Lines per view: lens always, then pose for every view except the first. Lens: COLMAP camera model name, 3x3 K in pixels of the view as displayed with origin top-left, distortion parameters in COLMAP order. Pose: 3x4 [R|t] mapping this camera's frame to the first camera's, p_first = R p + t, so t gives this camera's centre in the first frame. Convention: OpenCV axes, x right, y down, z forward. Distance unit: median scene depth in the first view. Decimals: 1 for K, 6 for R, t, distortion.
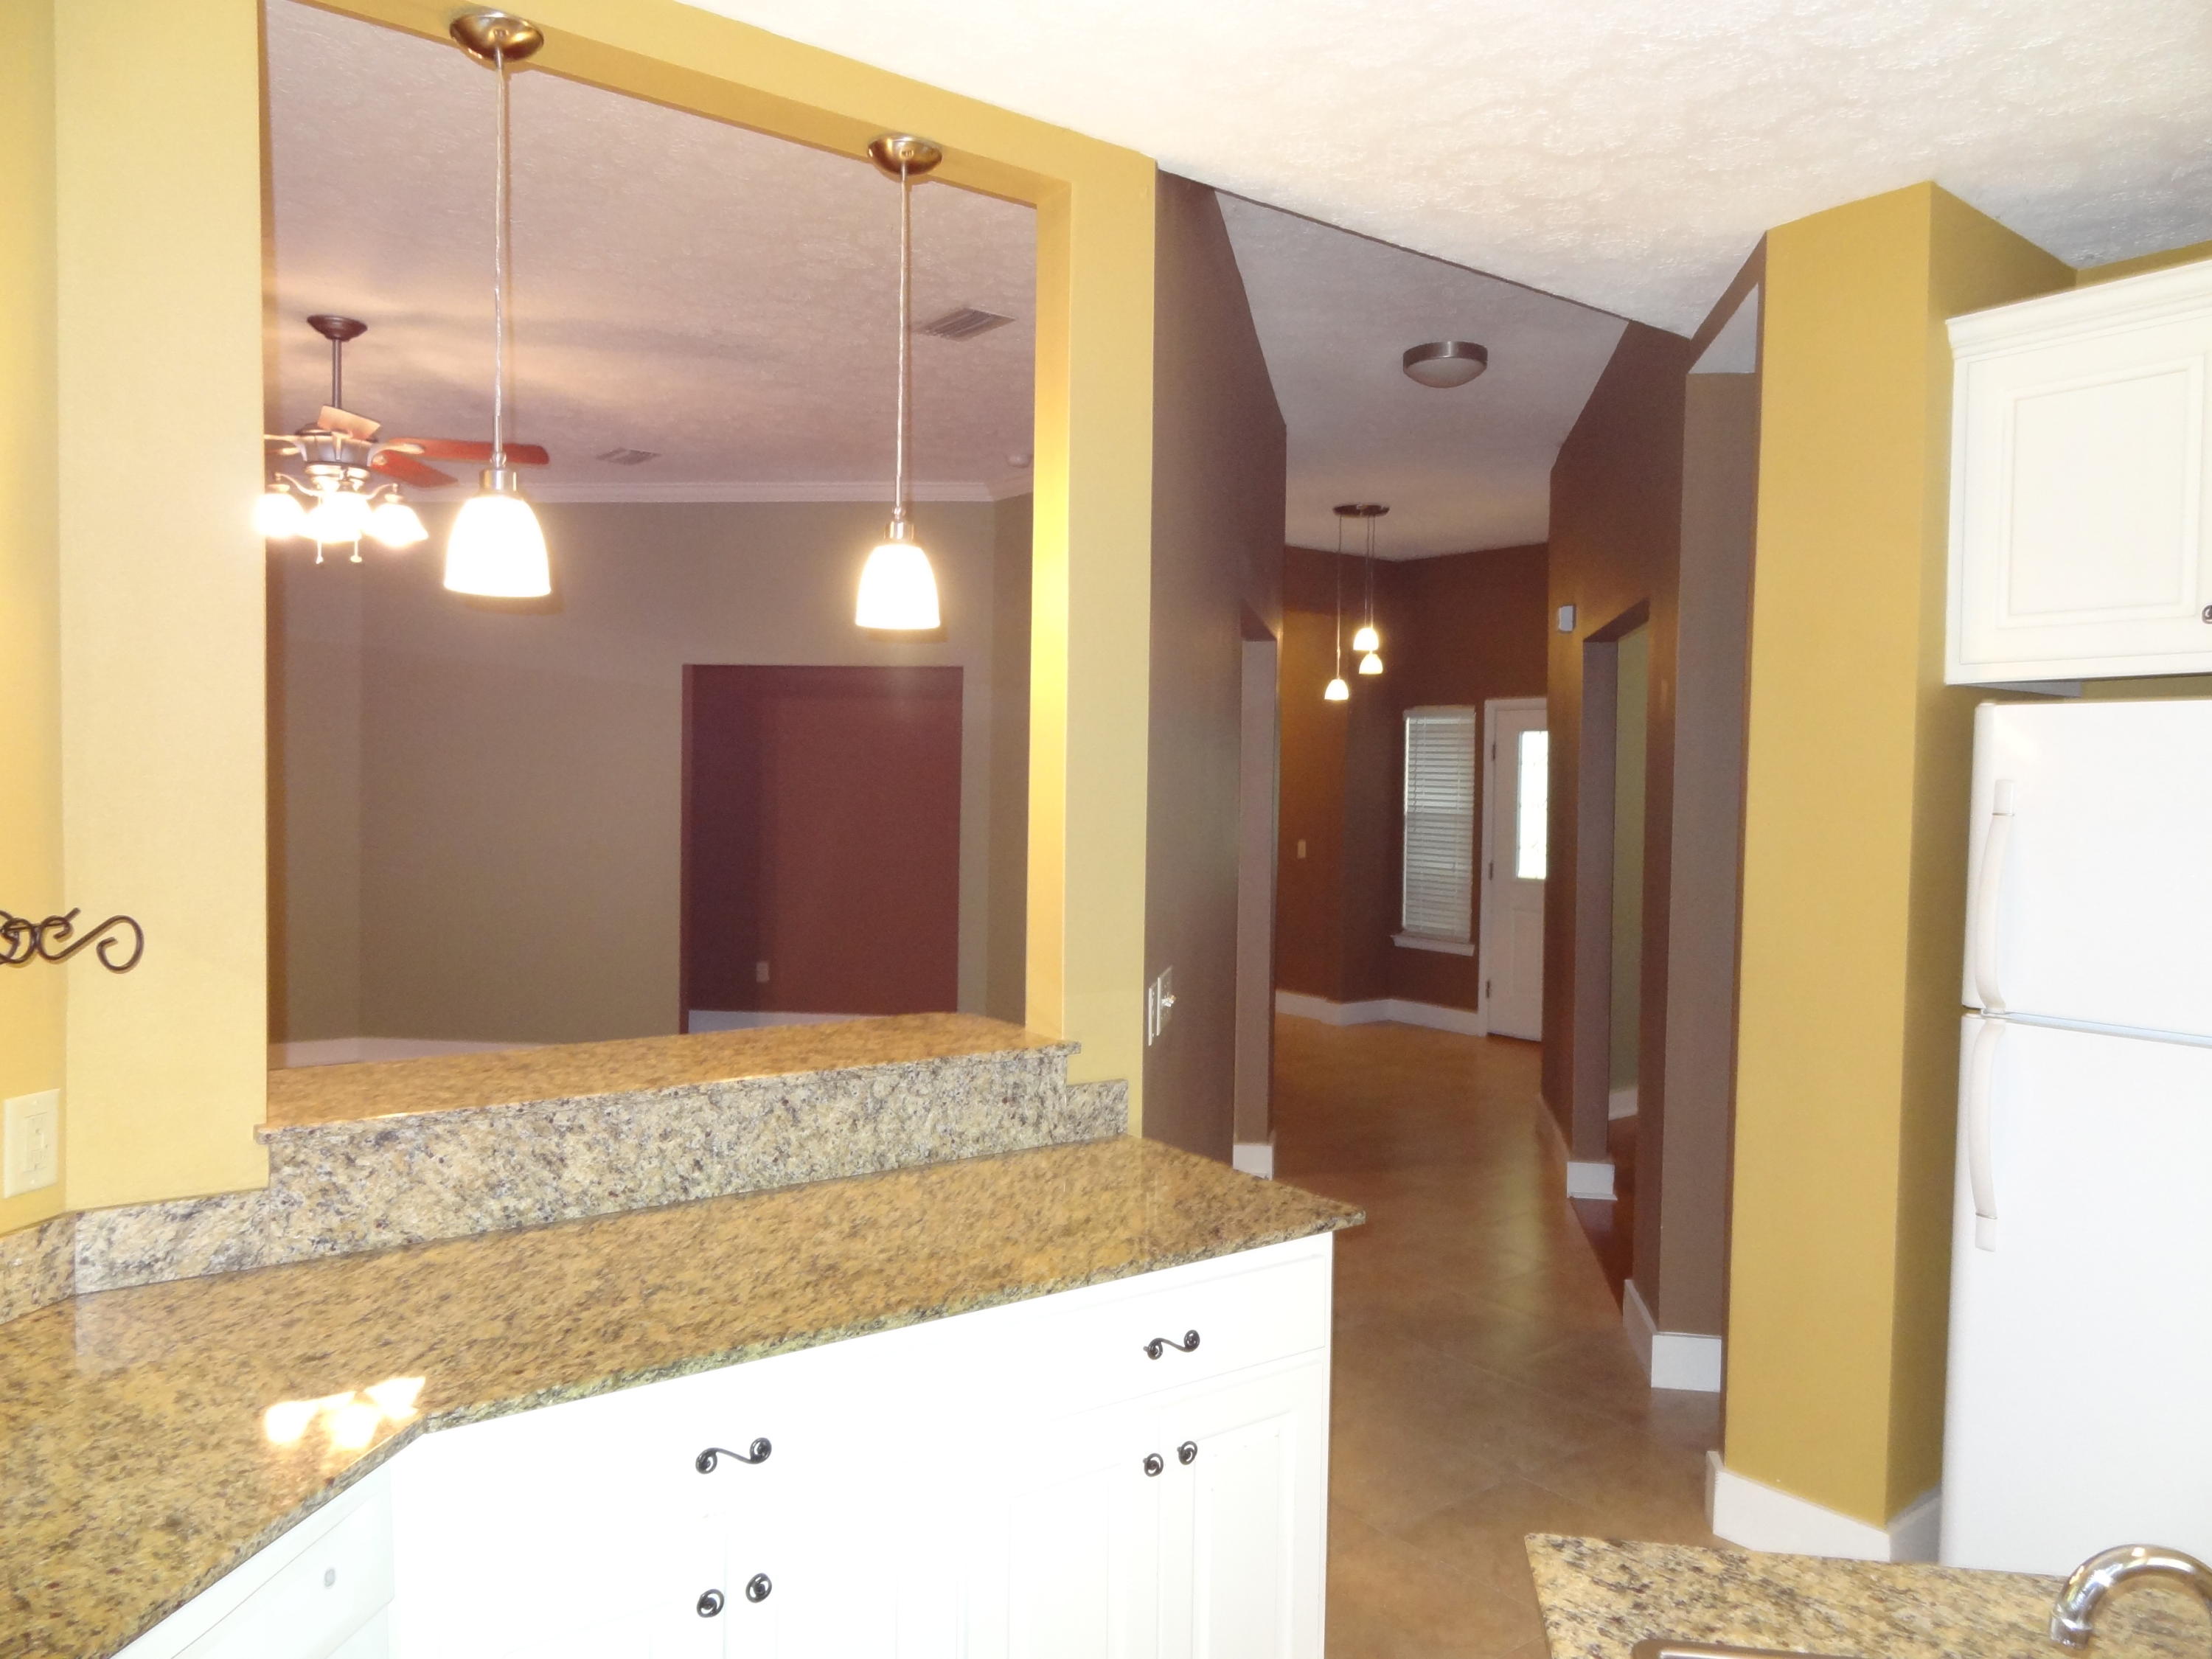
lens RADIAL K [[1547.5, 0, 1117.0], [0, 1547.5, 831.0], [0, 0, 1]] dist [-0.000199, 0.014110]
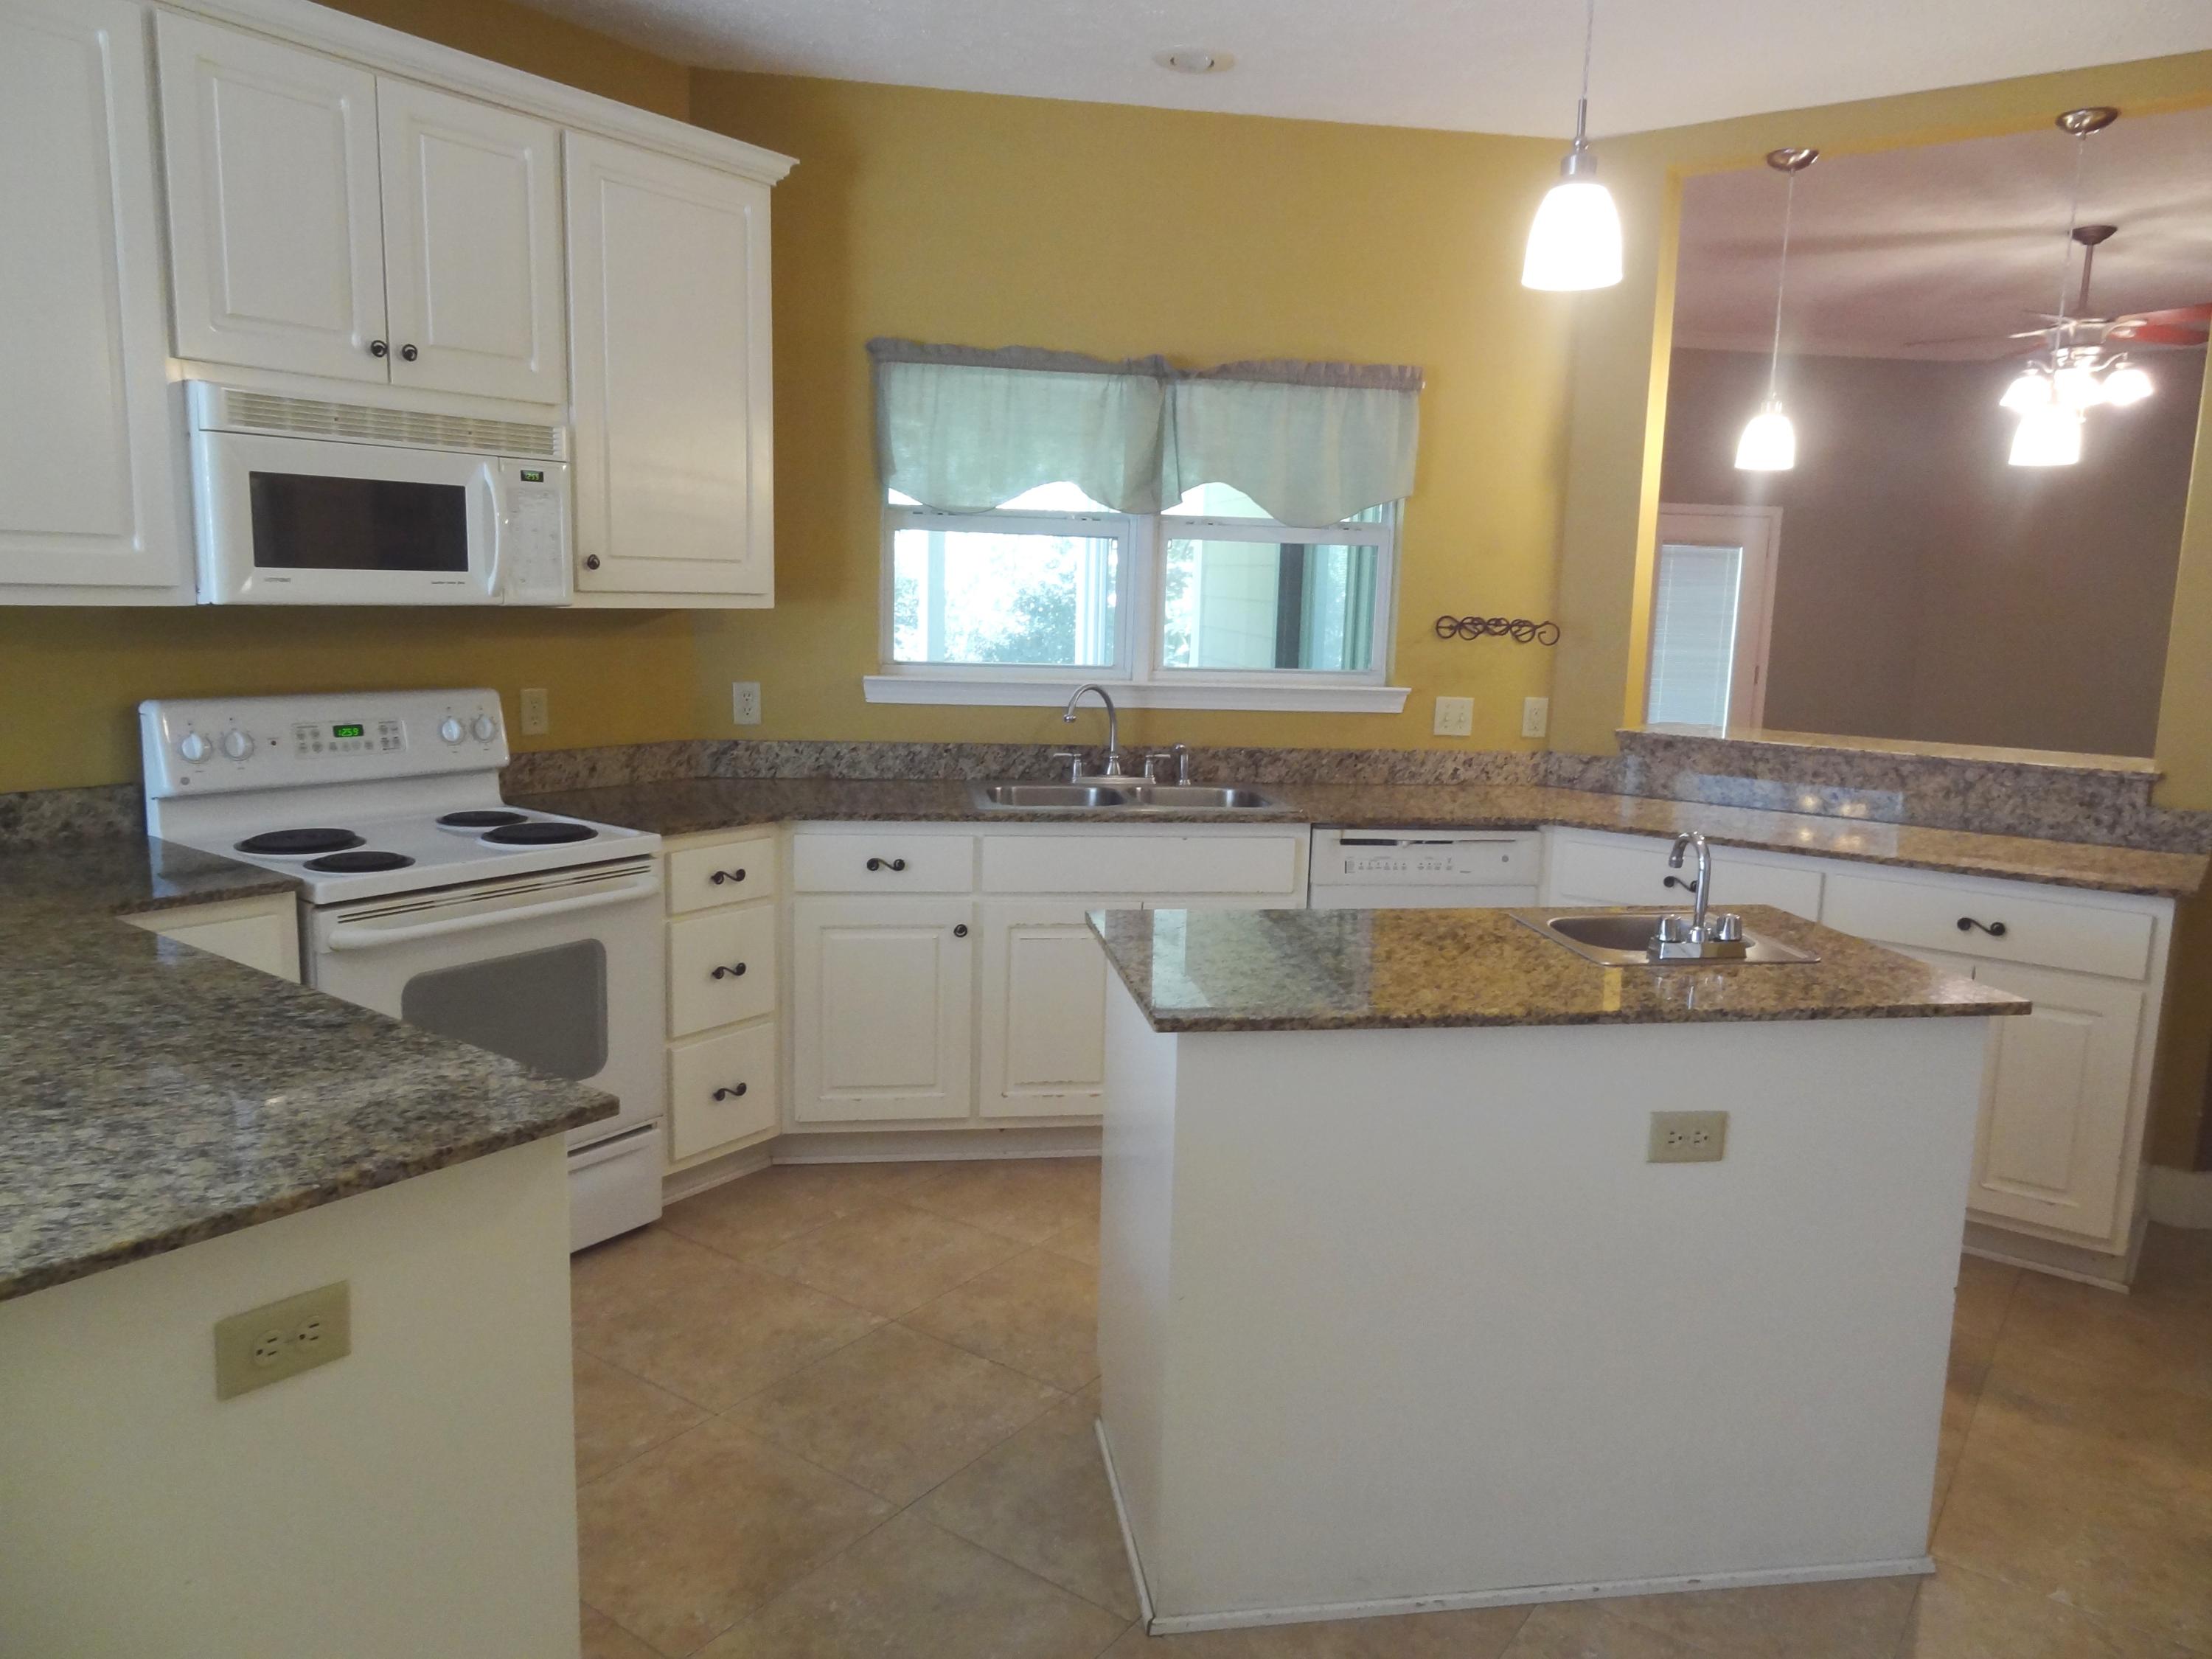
lens RADIAL K [[1547.5, 0, 1113.7], [0, 1547.5, 830.3], [0, 0, 1]] dist [-0.000199, 0.014110]
pose [[0.287593, 0.144866, -0.946733, 0.998948], [-0.057175, 0.989328, 0.134016, 0.060304], [0.956045, 0.015587, 0.292807, -0.238785]]
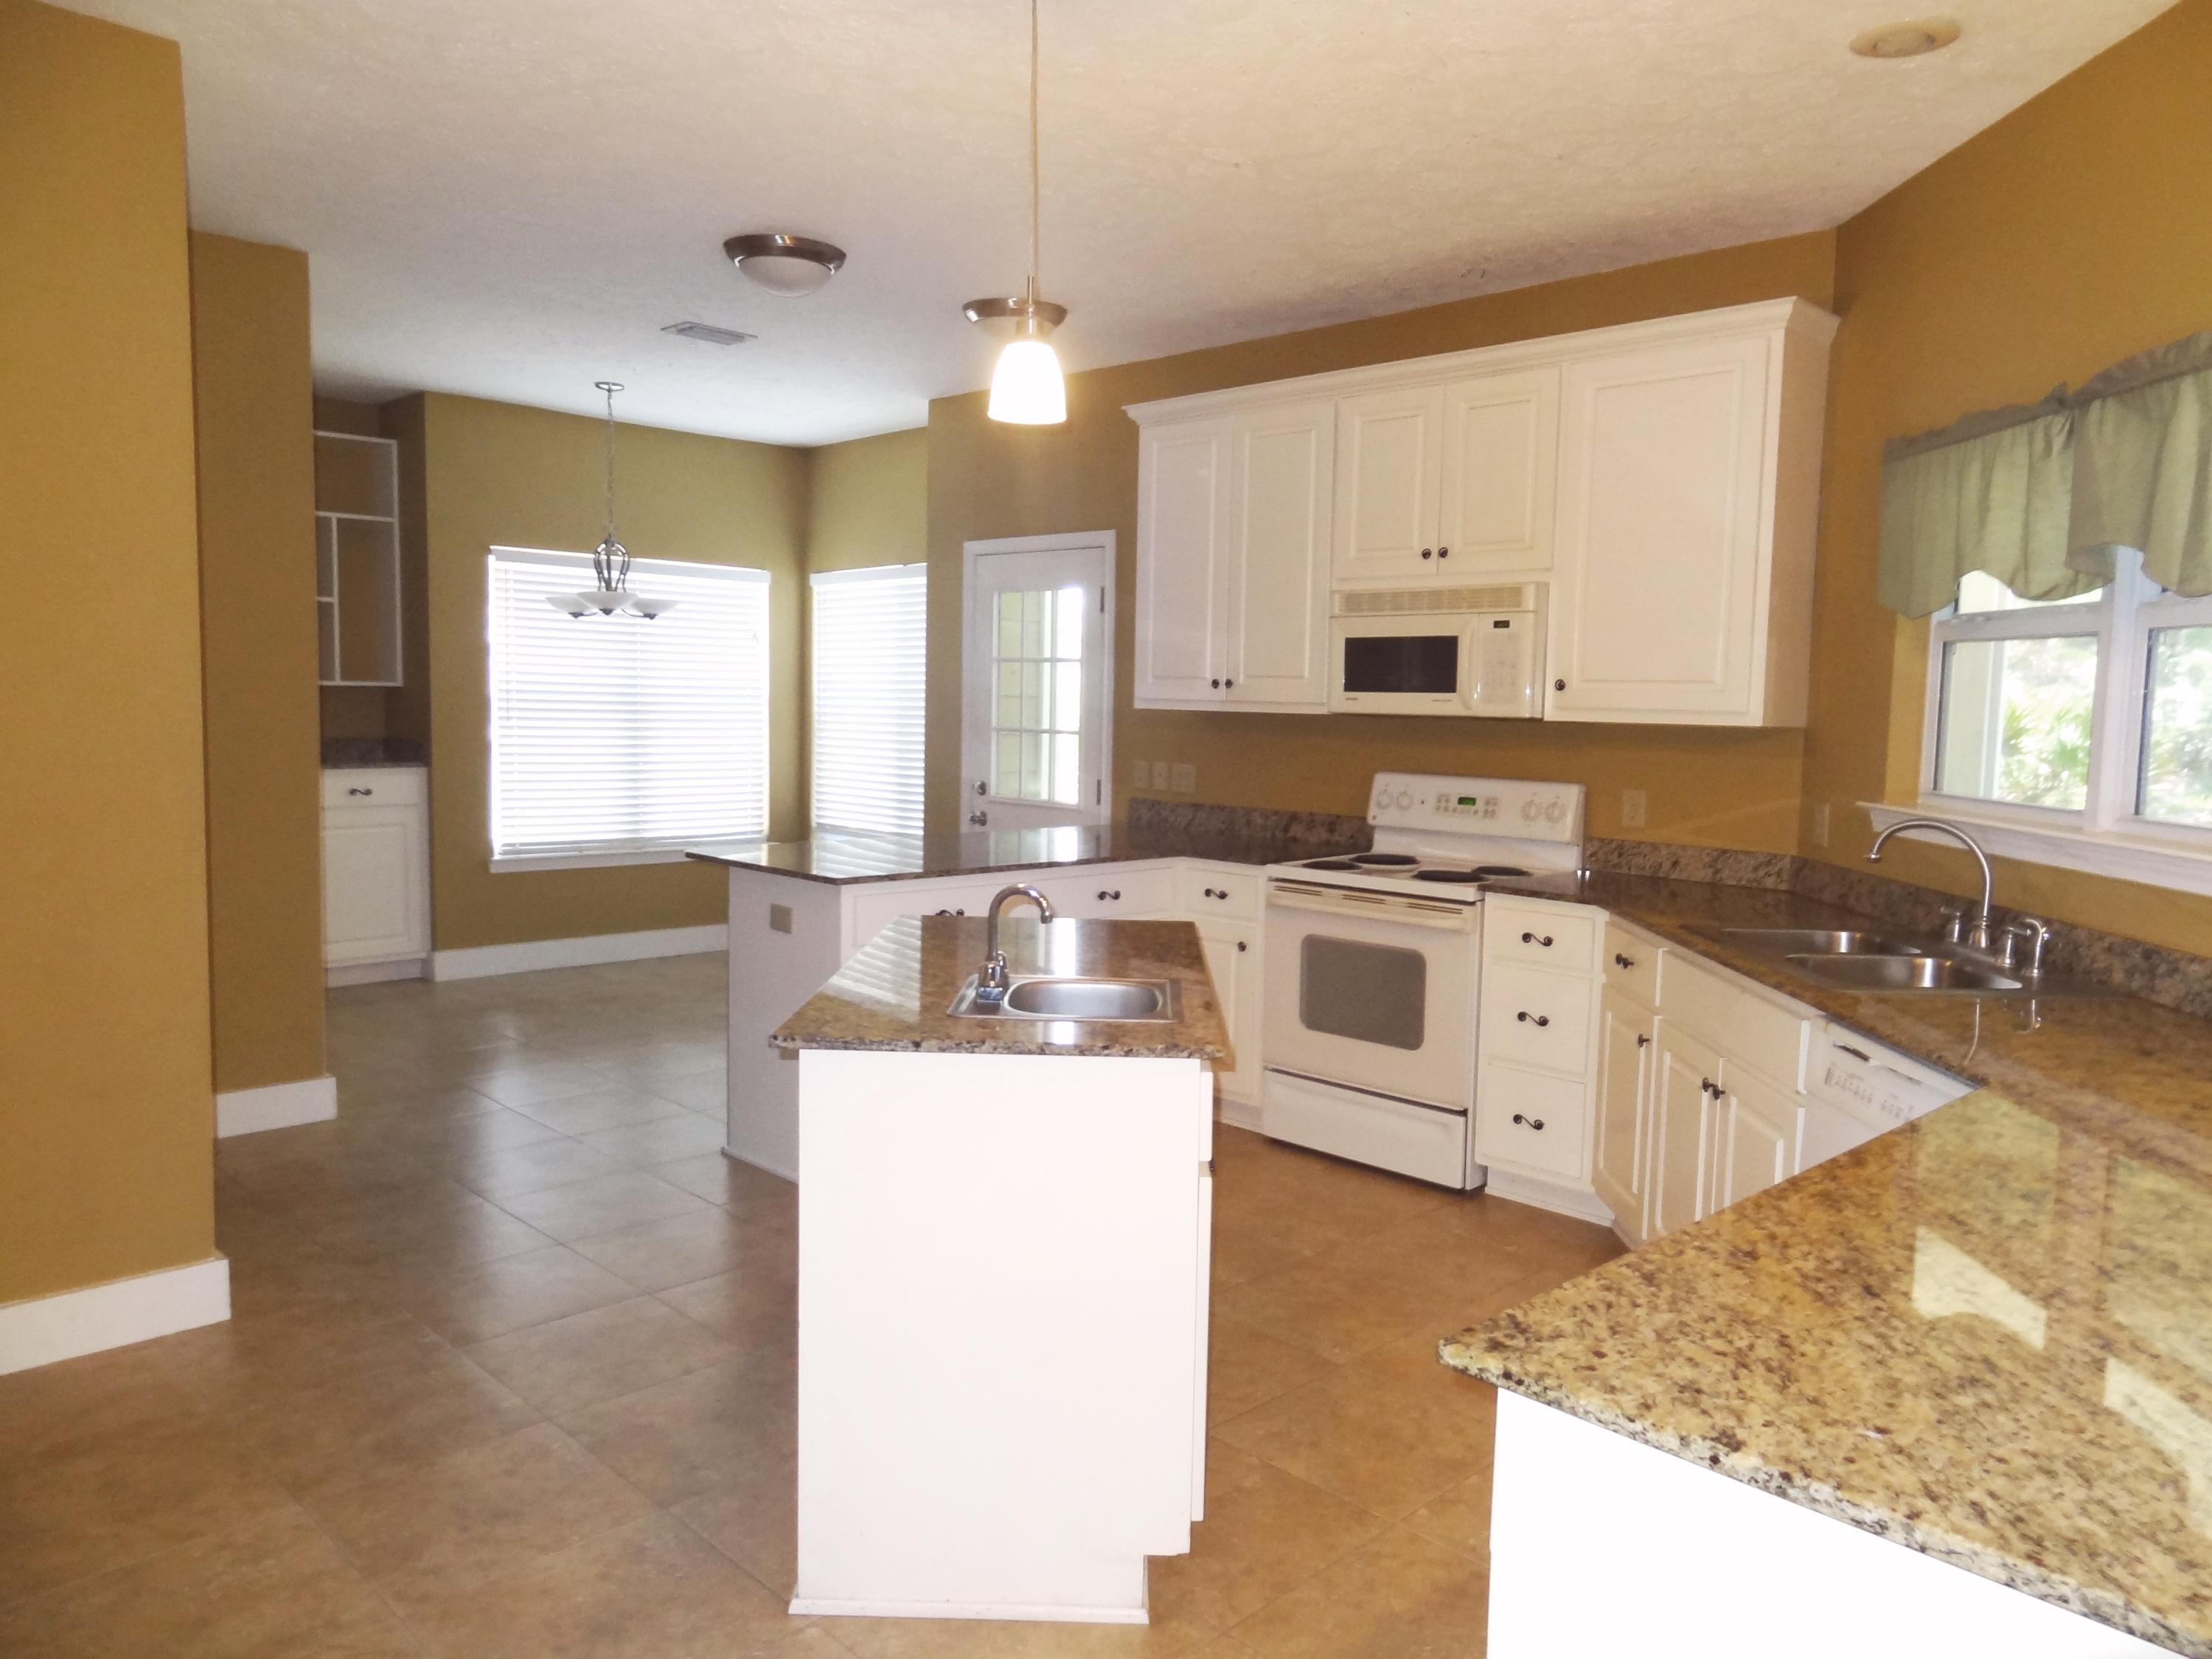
lens RADIAL K [[1547.5, 0, 1124.4], [0, 1547.5, 828.4], [0, 0, 1]] dist [-0.000199, 0.014110]
pose [[-0.990916, -0.025998, -0.131948, 0.301393], [-0.041679, 0.992197, 0.117507, 0.013455], [0.127863, 0.121938, -0.984267, 1.308660]]
